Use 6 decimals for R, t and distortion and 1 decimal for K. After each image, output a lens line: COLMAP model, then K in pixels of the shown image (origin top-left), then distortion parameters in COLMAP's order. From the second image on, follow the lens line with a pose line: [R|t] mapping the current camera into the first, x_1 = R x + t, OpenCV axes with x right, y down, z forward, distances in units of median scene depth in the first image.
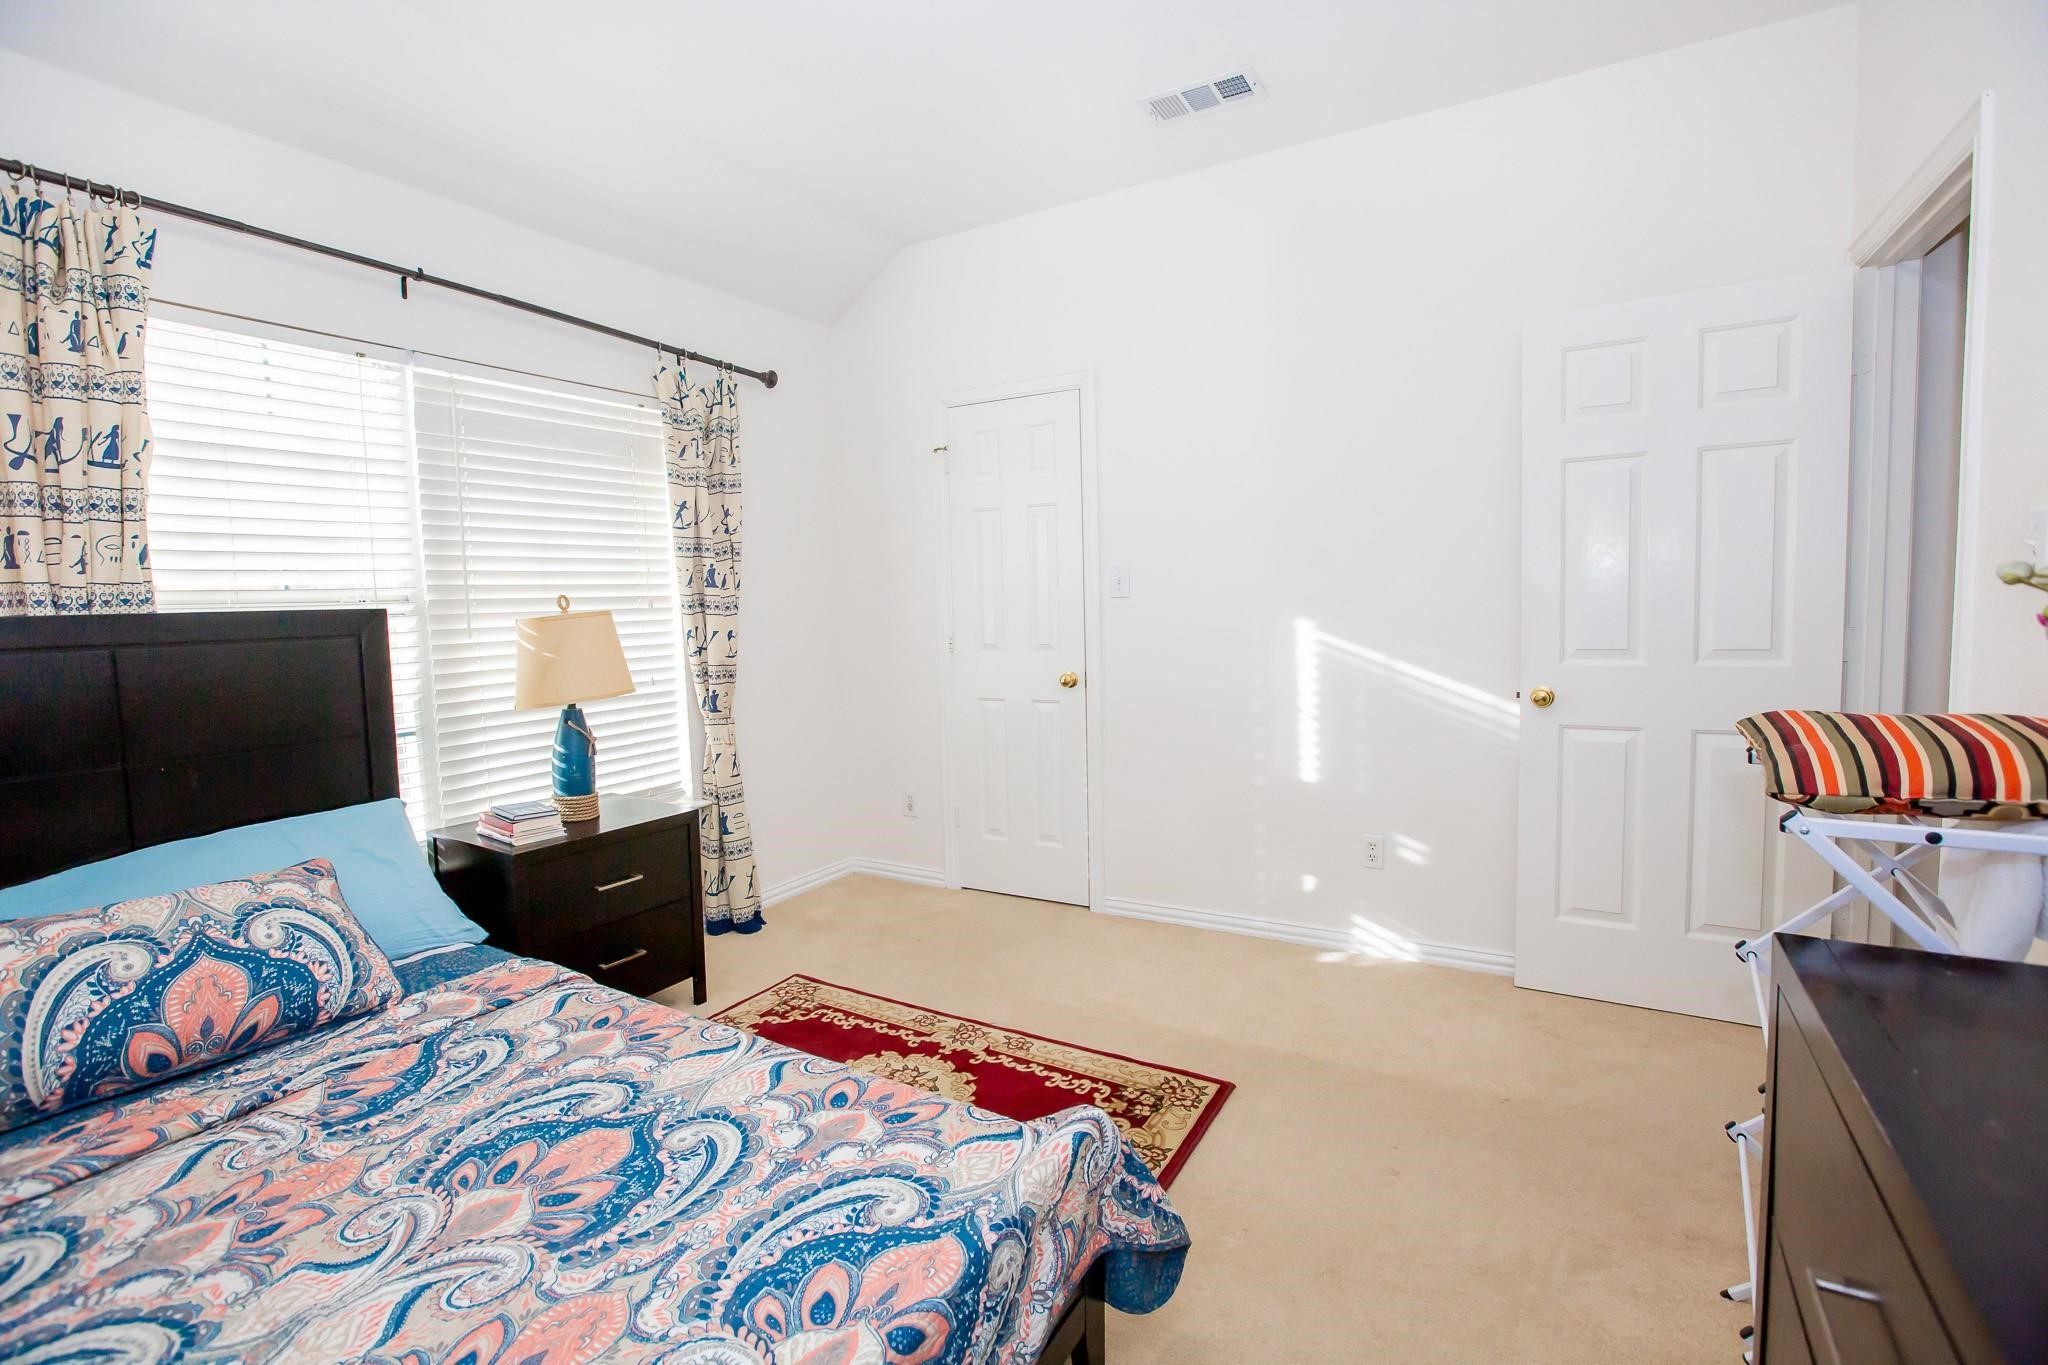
lens RADIAL K [[919.6, 0, 1013.6], [0, 919.6, 675.8], [0, 0, 1]] dist [-0.064386, 0.023585]
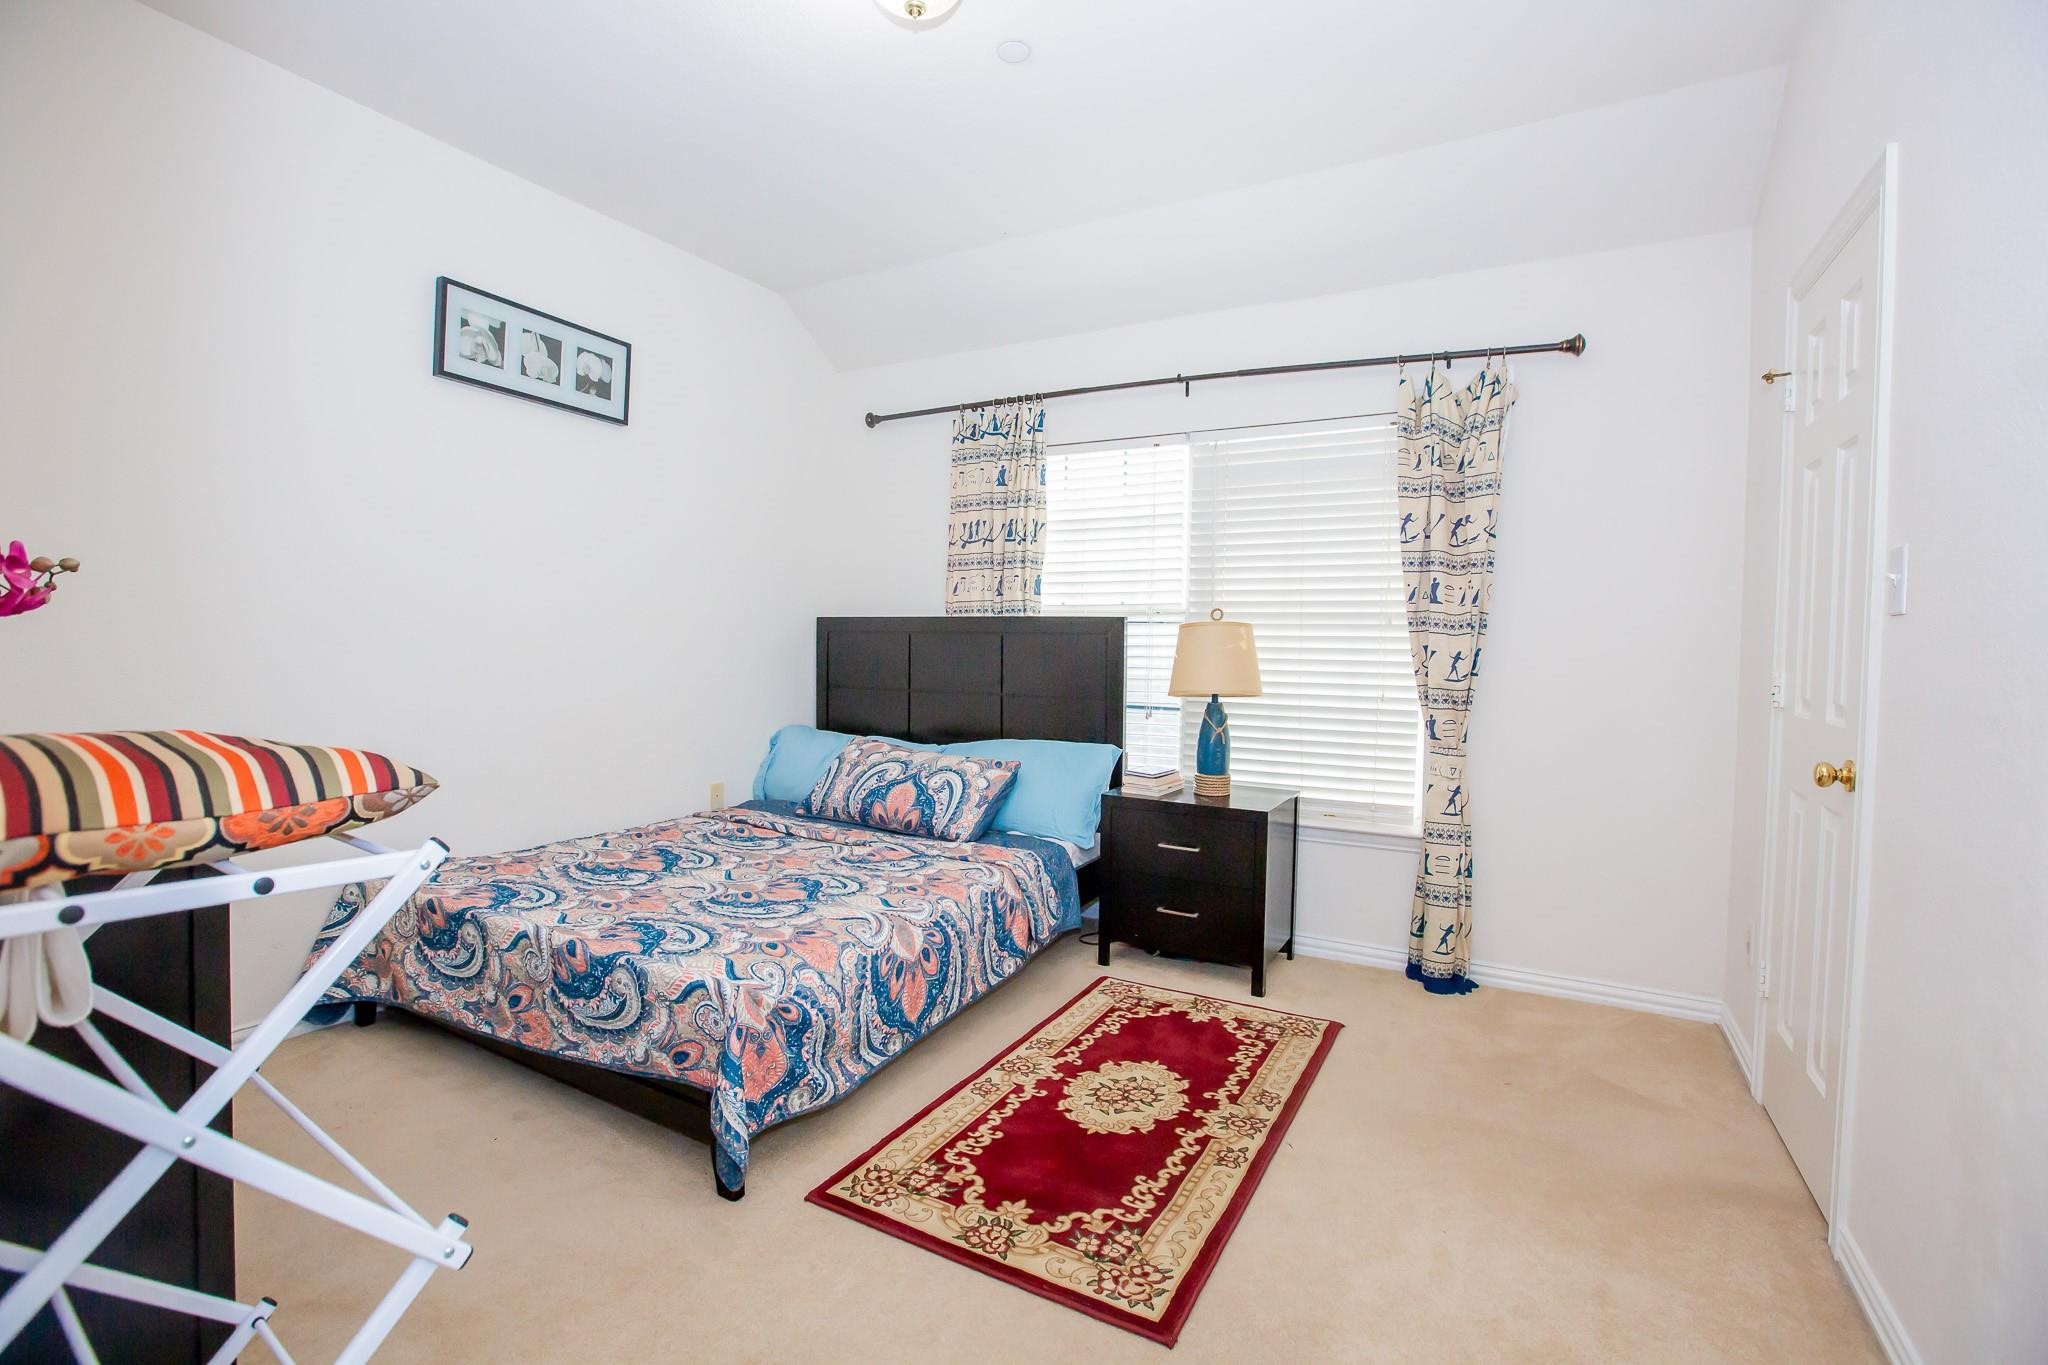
lens RADIAL K [[919.6, 0, 1013.6], [0, 919.6, 675.8], [0, 0, 1]] dist [-0.064386, 0.023585]
pose [[0.020761, 0.065439, -0.997641, 0.850129], [-0.098547, 0.993130, 0.063093, -0.058693], [0.994916, 0.097005, 0.027067, 0.817424]]
